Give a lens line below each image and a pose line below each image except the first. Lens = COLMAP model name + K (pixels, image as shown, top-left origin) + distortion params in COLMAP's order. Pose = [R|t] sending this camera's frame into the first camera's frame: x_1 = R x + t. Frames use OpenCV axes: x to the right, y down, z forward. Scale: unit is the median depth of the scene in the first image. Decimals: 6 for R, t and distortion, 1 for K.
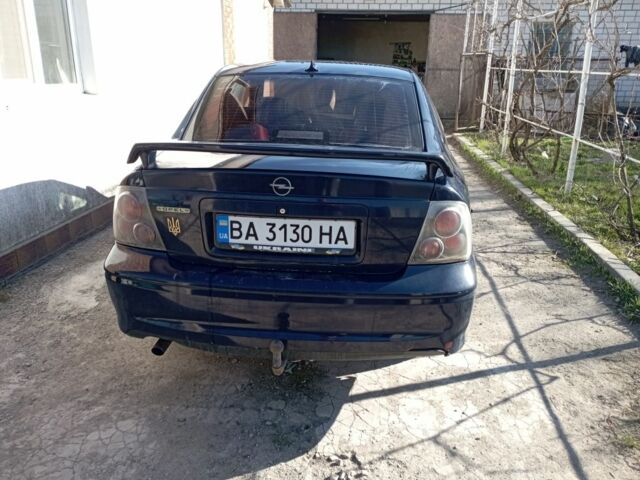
lens RADIAL K [[528.9, 0, 320.0], [0, 528.9, 240.0], [0, 0, 1]] dist [0.087857, -0.104205]
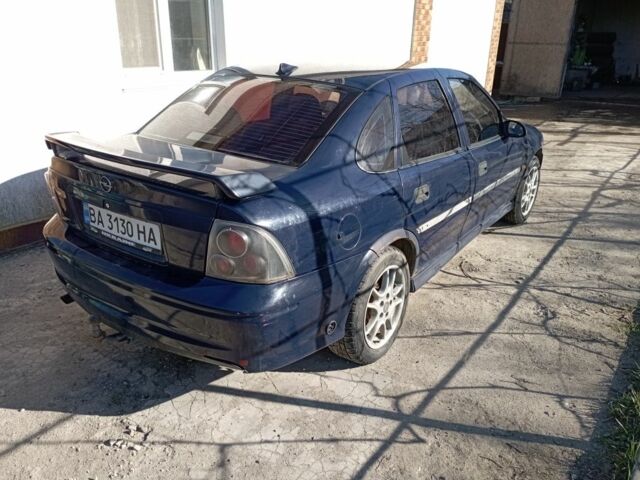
lens RADIAL K [[528.9, 0, 320.0], [0, 528.9, 240.0], [0, 0, 1]] dist [0.087857, -0.104205]
pose [[0.858590, 0.186850, -0.477400, 0.716974], [-0.164027, 0.982387, 0.089499, -0.129373], [0.485714, 0.001464, 0.874116, 0.168229]]
